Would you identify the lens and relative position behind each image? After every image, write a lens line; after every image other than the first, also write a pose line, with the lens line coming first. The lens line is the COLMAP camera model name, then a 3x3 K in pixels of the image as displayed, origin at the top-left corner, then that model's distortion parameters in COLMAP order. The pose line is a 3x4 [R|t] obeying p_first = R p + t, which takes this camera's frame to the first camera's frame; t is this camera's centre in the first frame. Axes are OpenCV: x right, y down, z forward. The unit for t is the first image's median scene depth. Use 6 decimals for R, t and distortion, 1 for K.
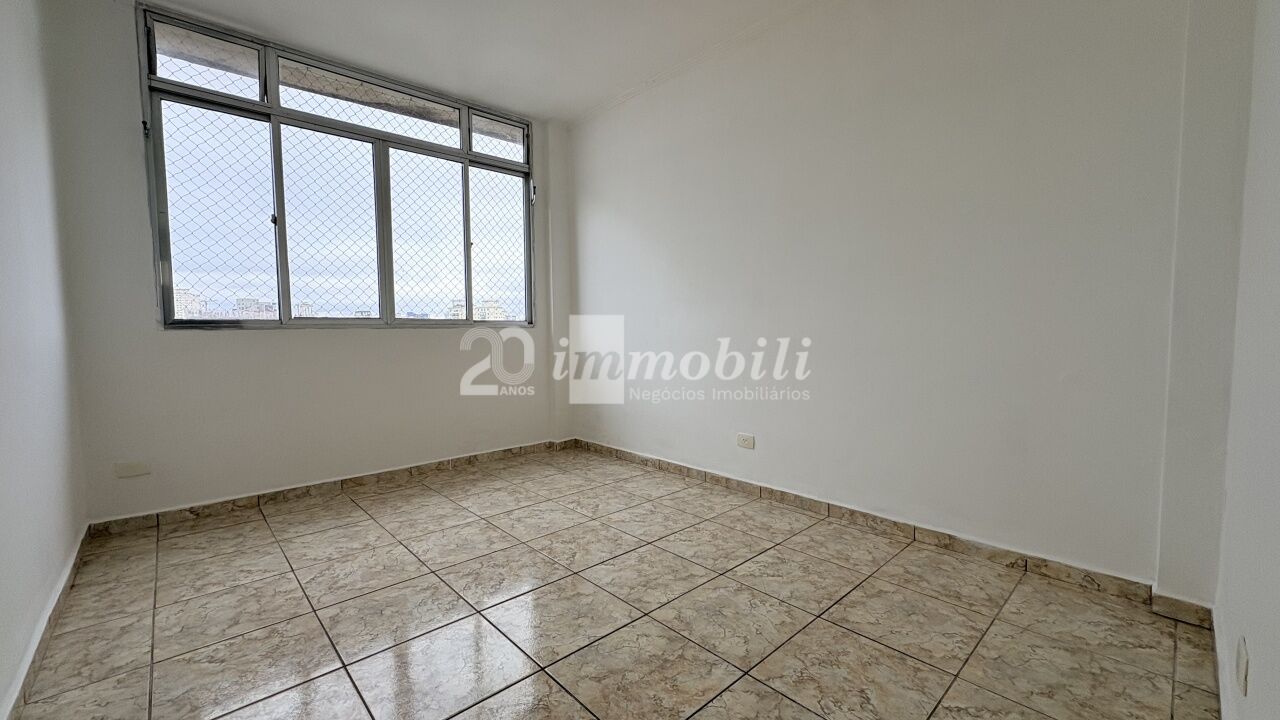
lens RADIAL K [[512.7, 0, 655.0], [0, 512.7, 358.0], [0, 0, 1]] dist [0.012422, 0.000151]
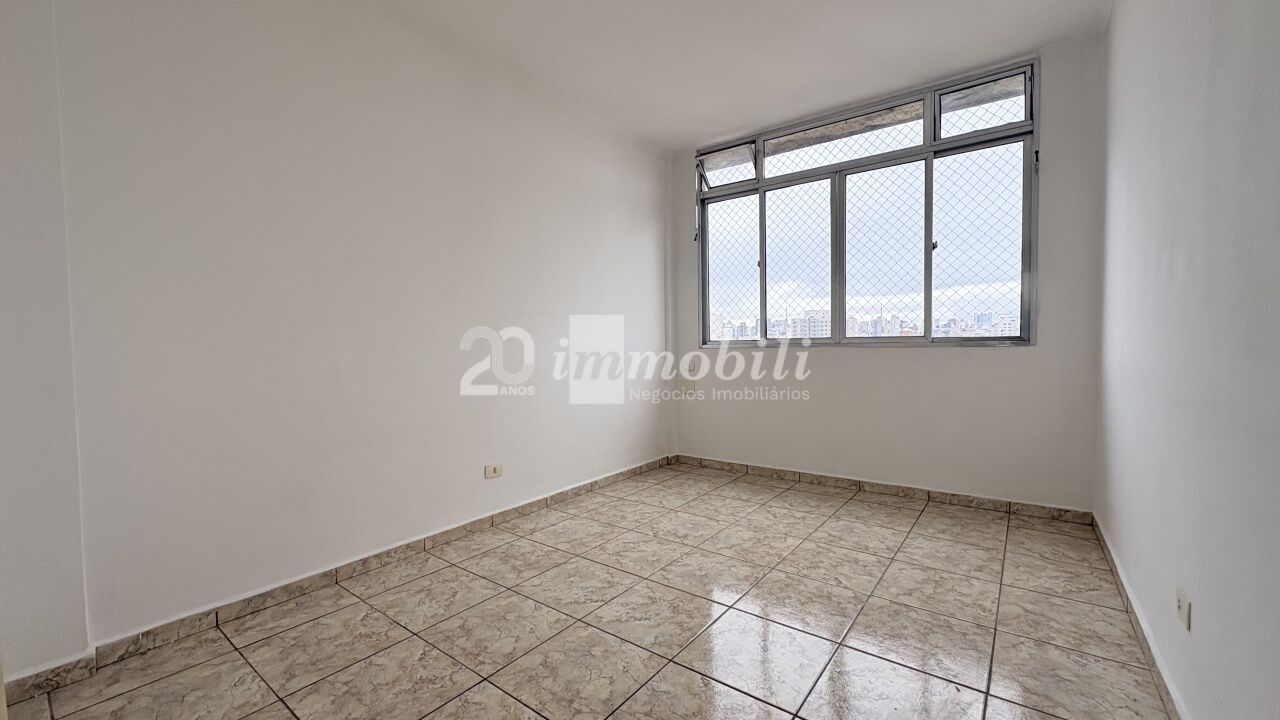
lens RADIAL K [[510.0, 0, 640.0], [0, 510.0, 360.0], [0, 0, 1]] dist [0.001178, 0.000111]
pose [[0.148031, 0.040874, -0.988138, 0.418665], [-0.050304, 0.998163, 0.033753, -0.042936], [0.987702, 0.044711, 0.149816, 0.404268]]
